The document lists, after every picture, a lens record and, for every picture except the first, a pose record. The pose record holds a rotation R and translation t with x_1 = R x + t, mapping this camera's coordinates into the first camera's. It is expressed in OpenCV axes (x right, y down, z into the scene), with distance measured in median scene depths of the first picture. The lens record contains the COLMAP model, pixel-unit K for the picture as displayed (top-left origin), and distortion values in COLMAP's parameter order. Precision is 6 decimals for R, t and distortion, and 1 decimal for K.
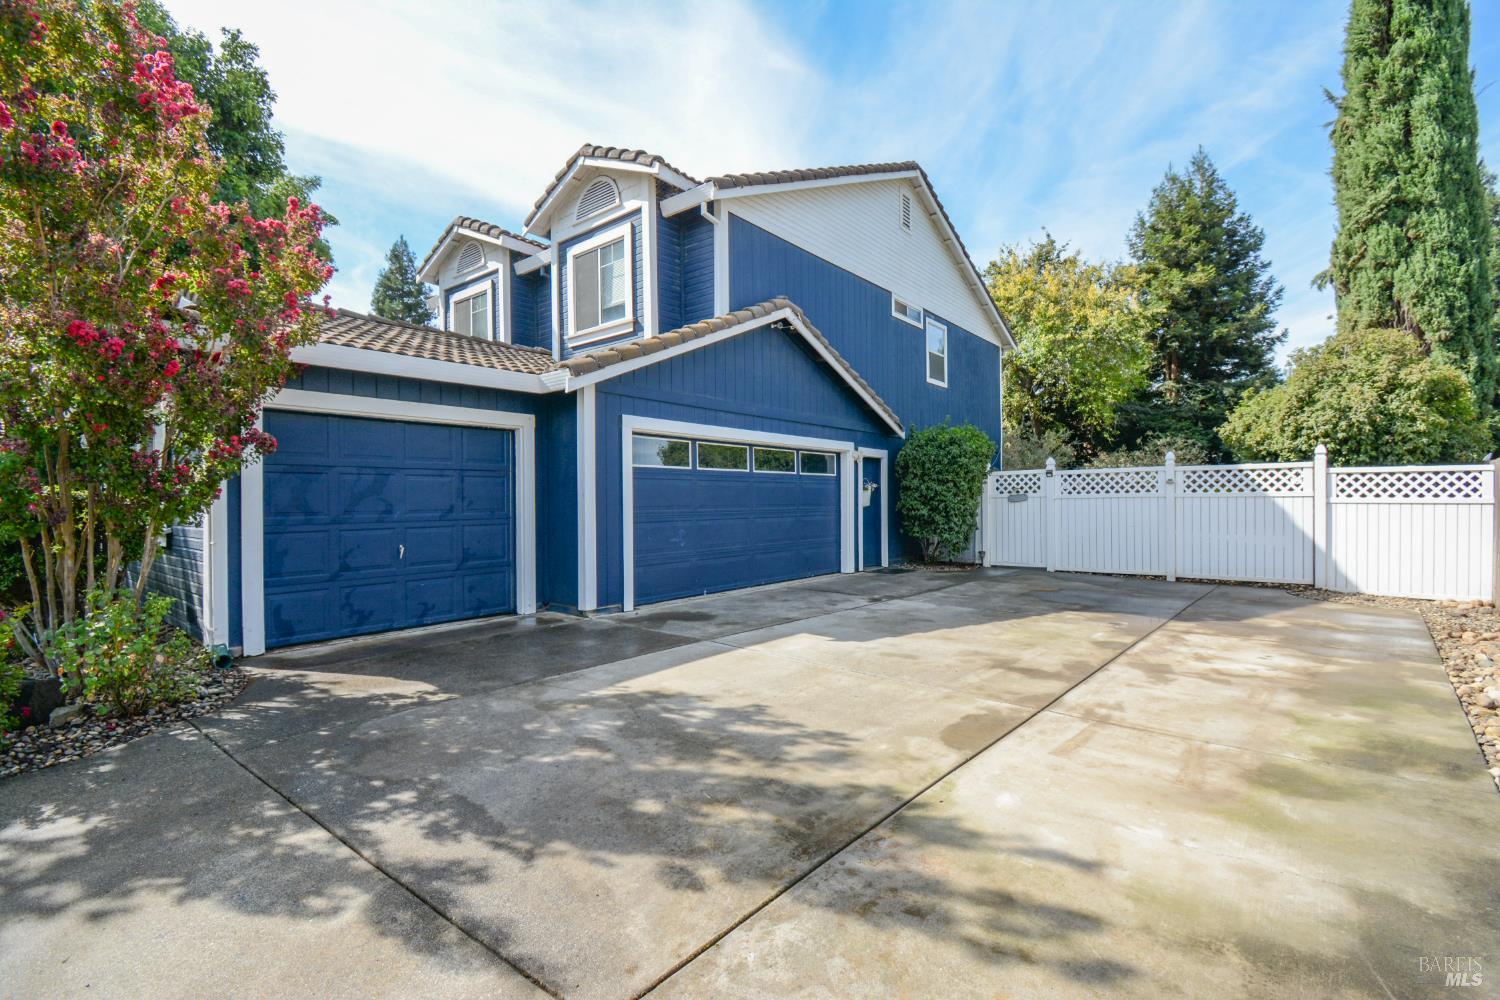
lens RADIAL K [[665.6, 0, 756.4], [0, 665.6, 504.2], [0, 0, 1]] dist [-0.000483, -0.010990]
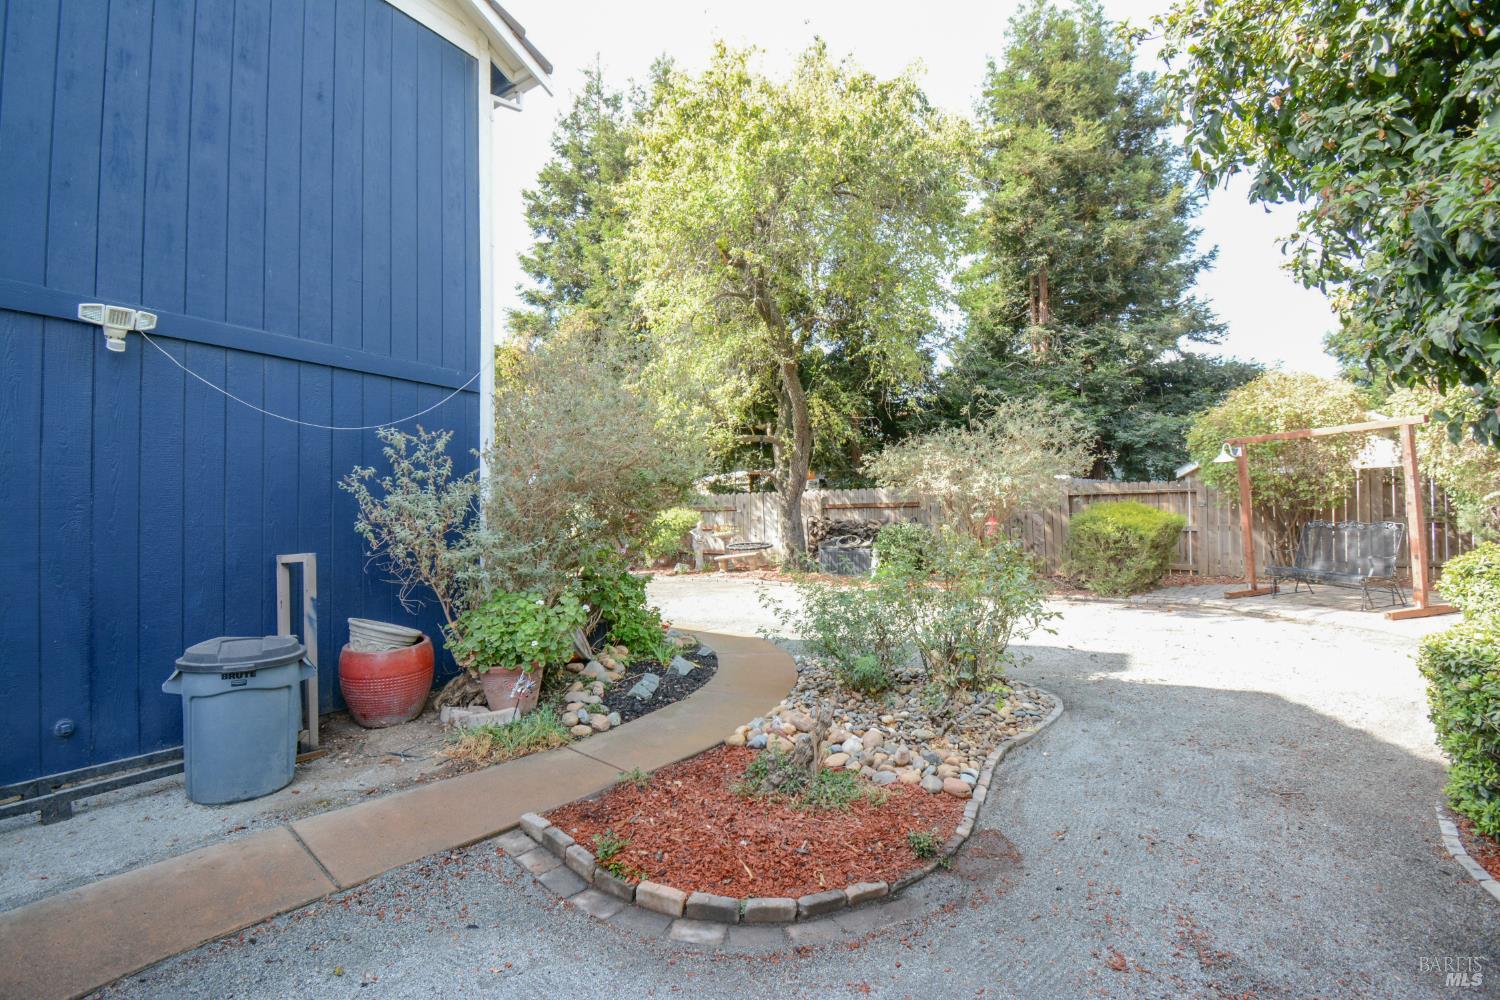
lens RADIAL K [[665.6, 0, 745.7], [0, 665.6, 507.7], [0, 0, 1]] dist [-0.000483, -0.010990]
pose [[0.994110, 0.004178, 0.108299, 0.683671], [-0.002258, 0.999838, -0.017844, -0.022179], [-0.108356, 0.017494, 0.993958, 0.996271]]
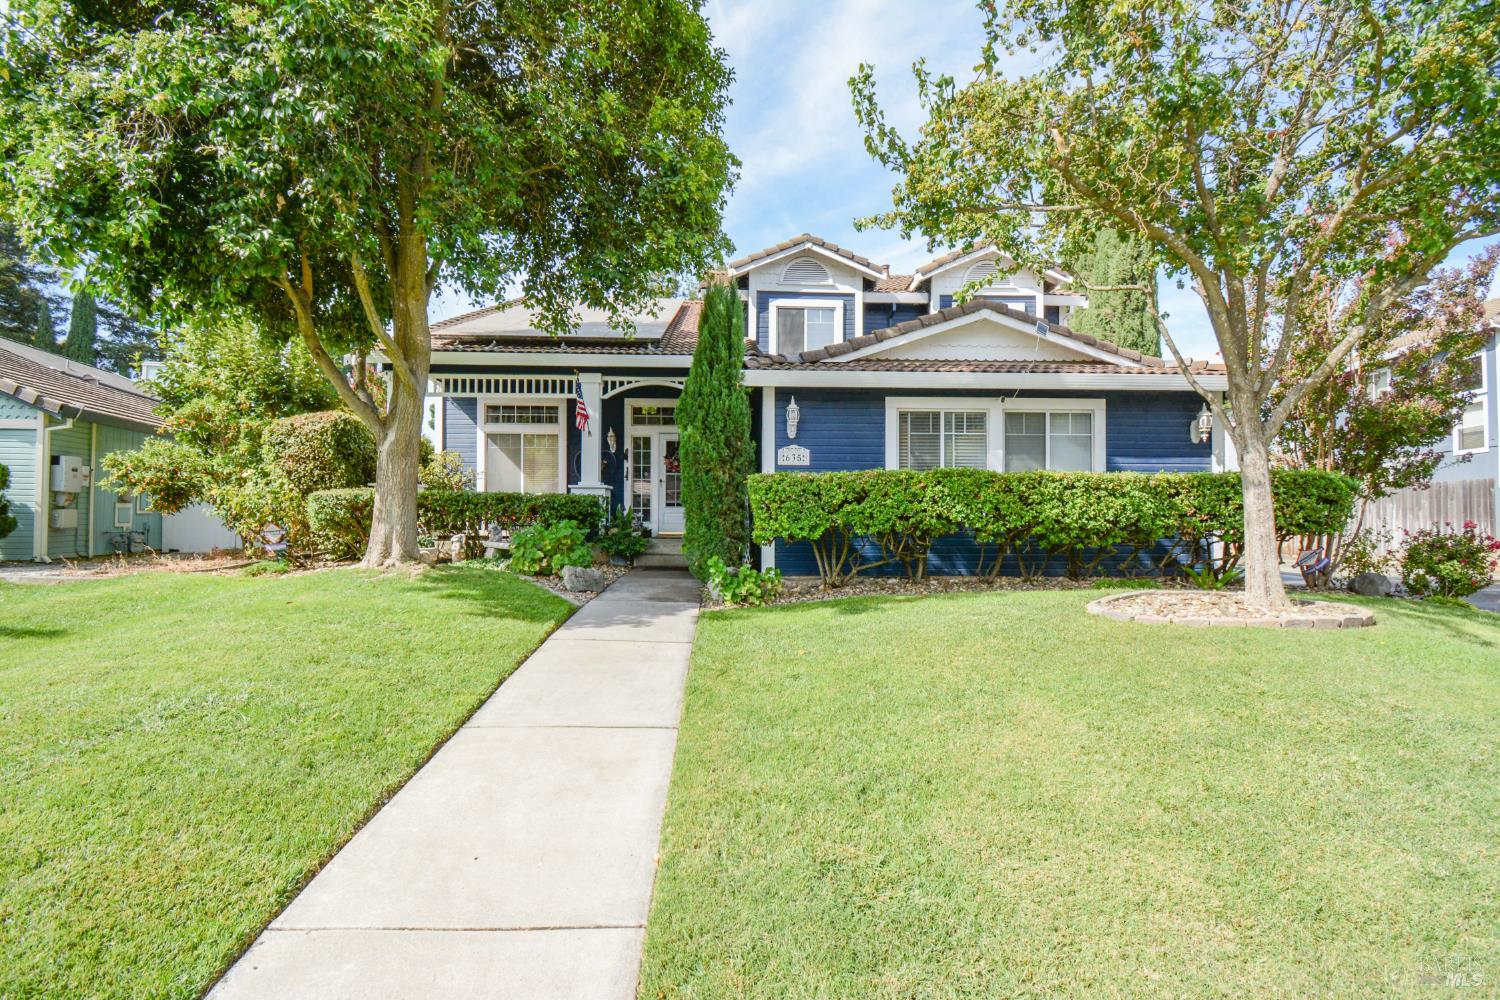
lens RADIAL K [[665.6, 0, 753.2], [0, 665.6, 499.2], [0, 0, 1]] dist [-0.000483, -0.010990]
pose [[0.764968, 0.032121, 0.643267, -0.979664], [-0.014164, 0.999353, -0.033059, 0.038186], [-0.643912, 0.016178, 0.764928, 0.039082]]
